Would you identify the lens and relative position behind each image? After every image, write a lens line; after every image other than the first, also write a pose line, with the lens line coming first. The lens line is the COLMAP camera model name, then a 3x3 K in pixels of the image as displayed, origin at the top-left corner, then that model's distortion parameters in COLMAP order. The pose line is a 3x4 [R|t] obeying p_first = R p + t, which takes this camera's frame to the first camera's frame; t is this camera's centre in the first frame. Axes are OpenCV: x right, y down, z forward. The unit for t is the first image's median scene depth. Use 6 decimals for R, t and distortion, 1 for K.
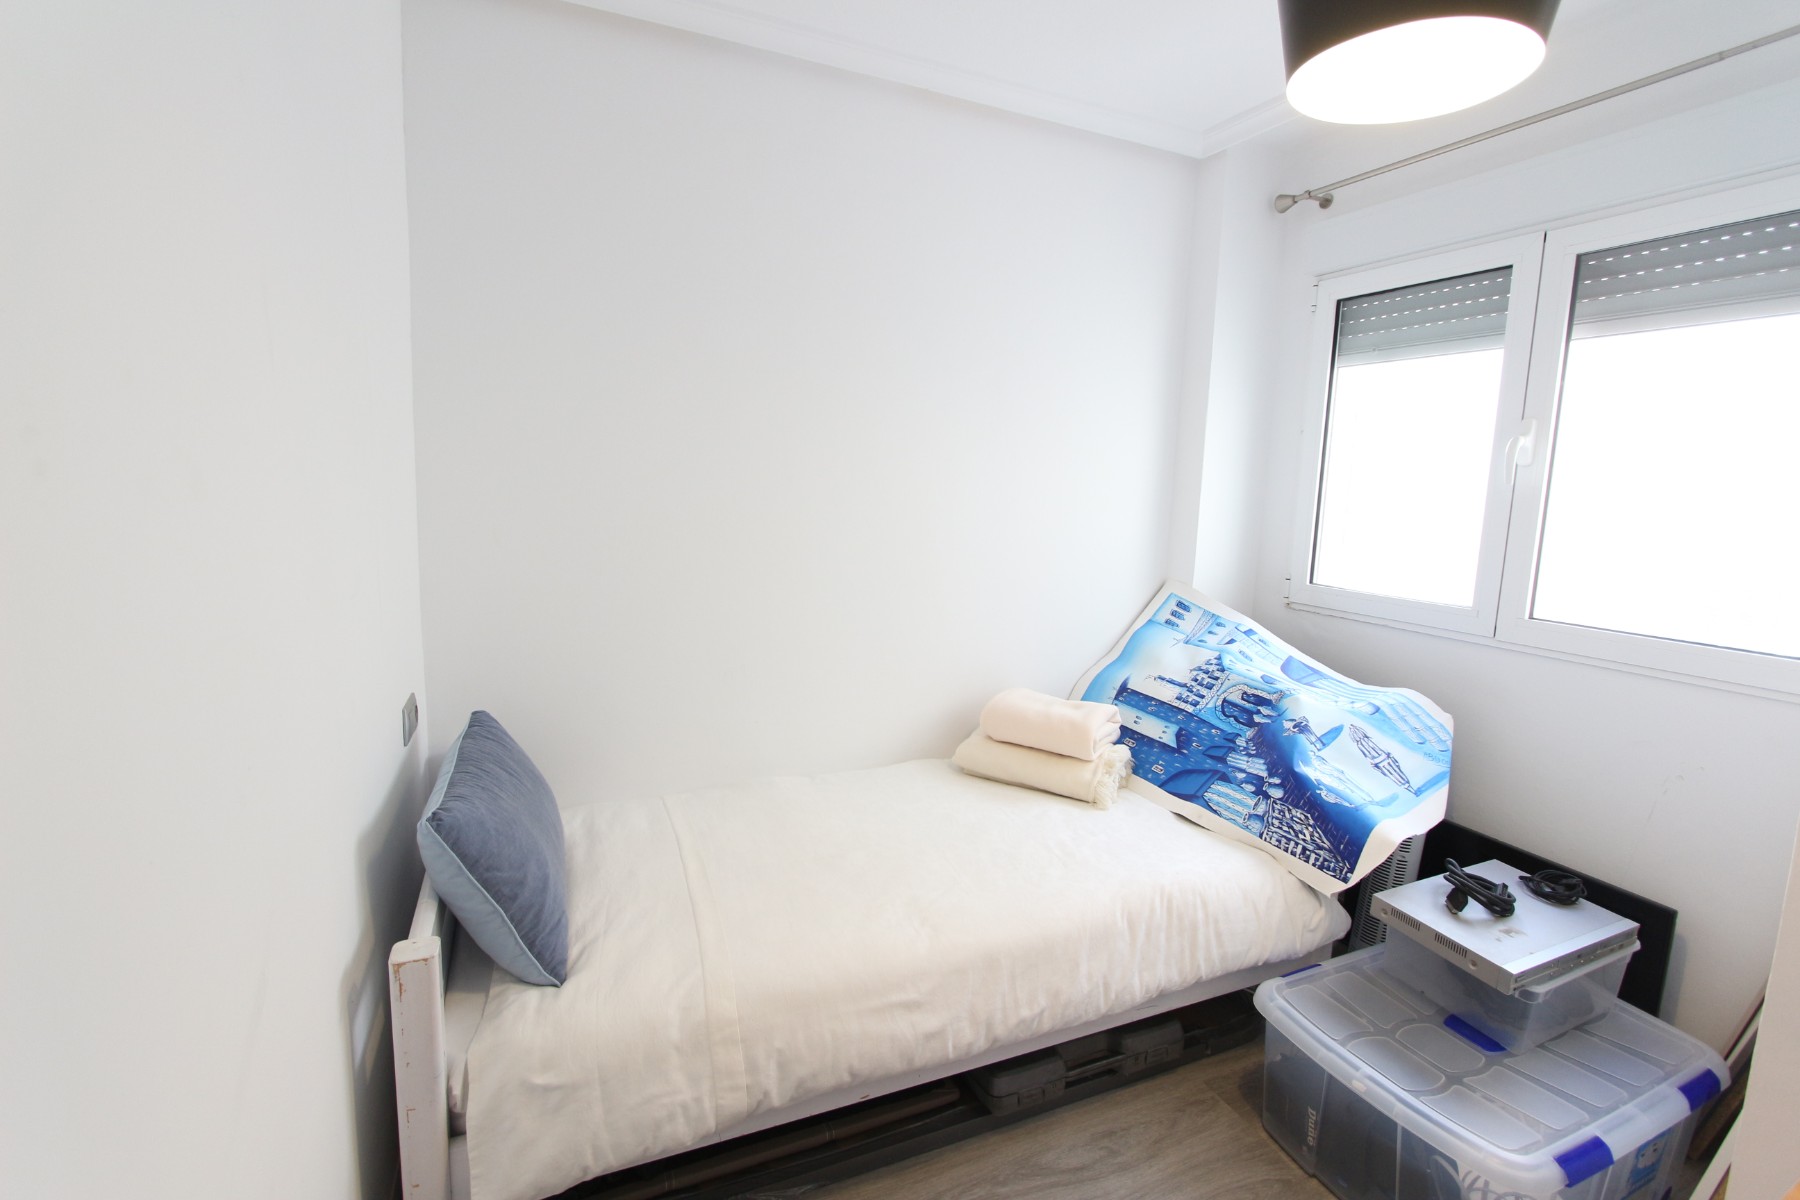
lens RADIAL K [[828.0, 0, 907.6], [0, 828.0, 601.4], [0, 0, 1]] dist [-0.018884, 0.002987]
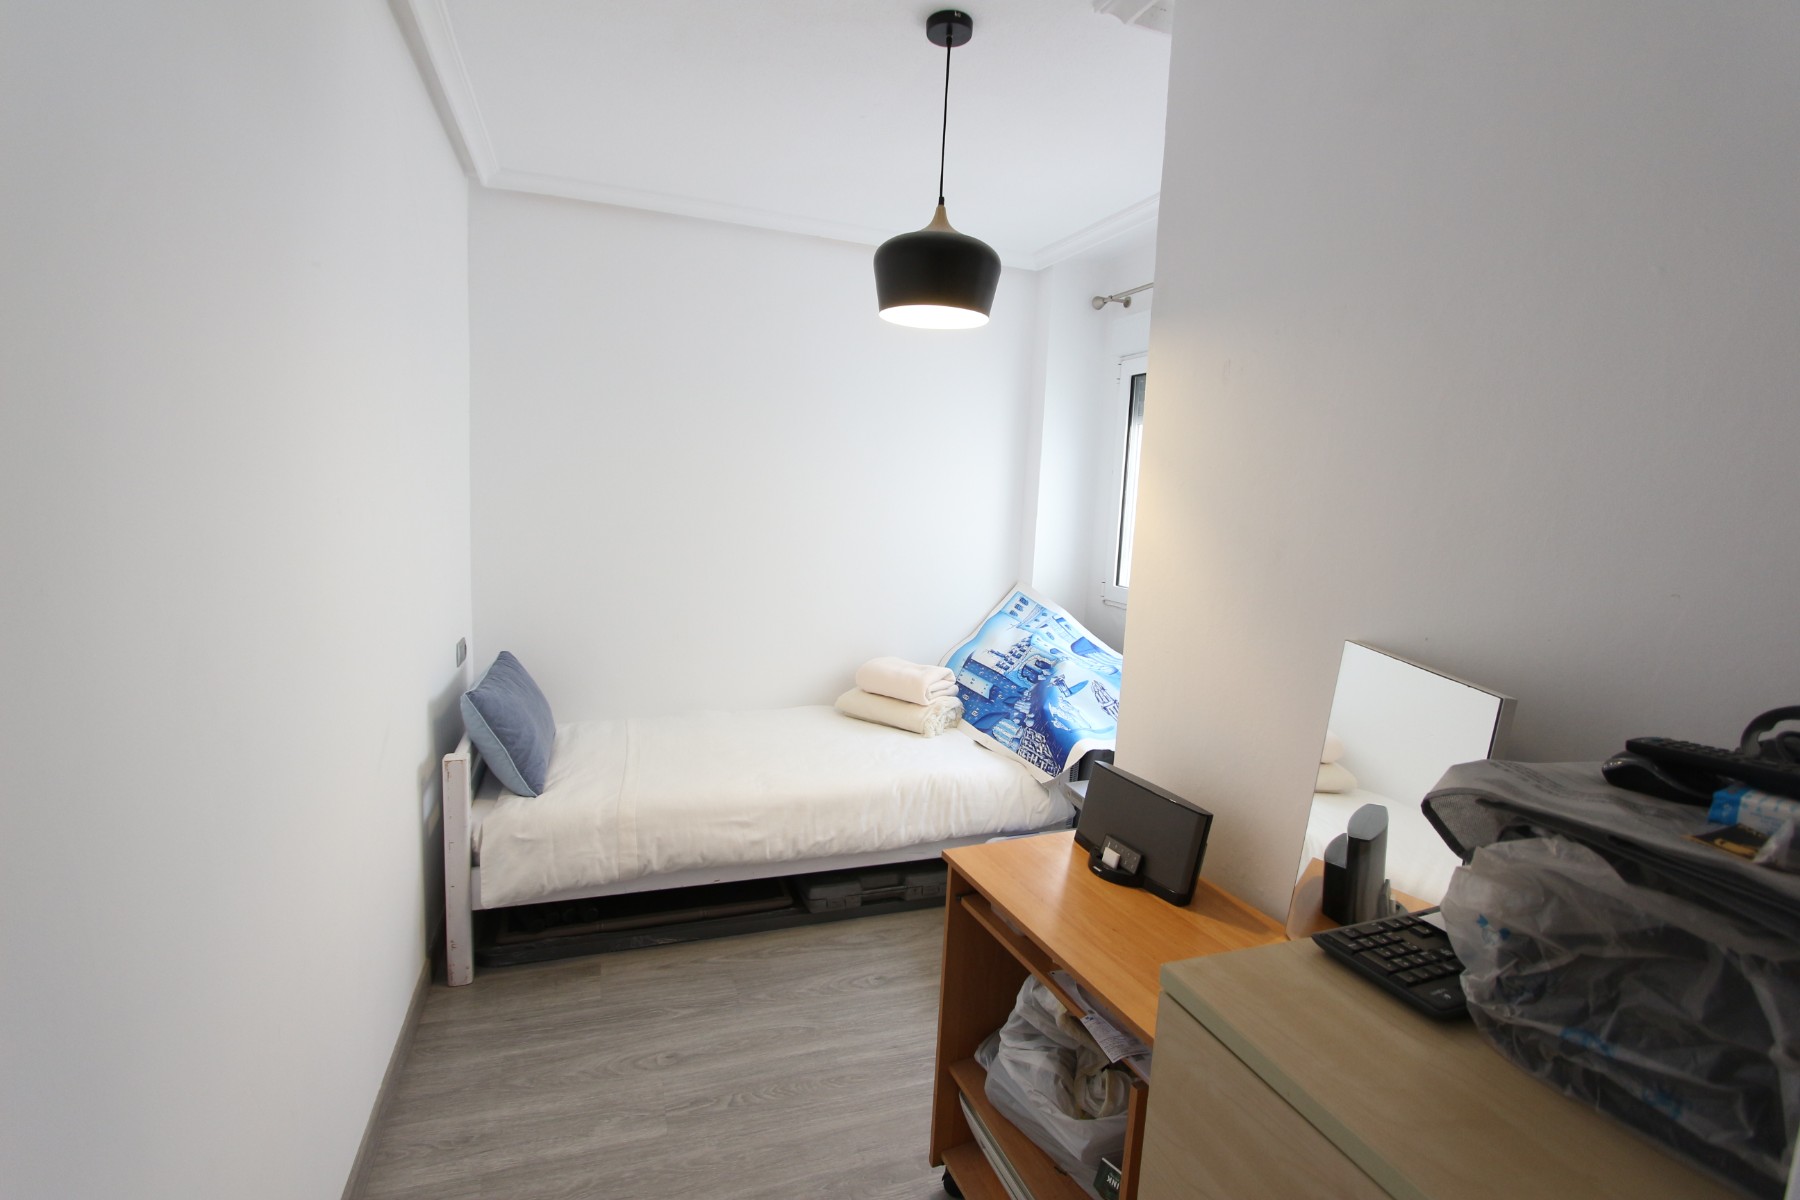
lens RADIAL K [[828.0, 0, 902.3], [0, 828.0, 601.6], [0, 0, 1]] dist [-0.018884, 0.002987]
pose [[0.997544, 0.020730, -0.066911, 0.356079], [-0.021910, 0.999616, -0.016949, 0.052389], [0.066534, 0.018374, 0.997615, -0.543827]]
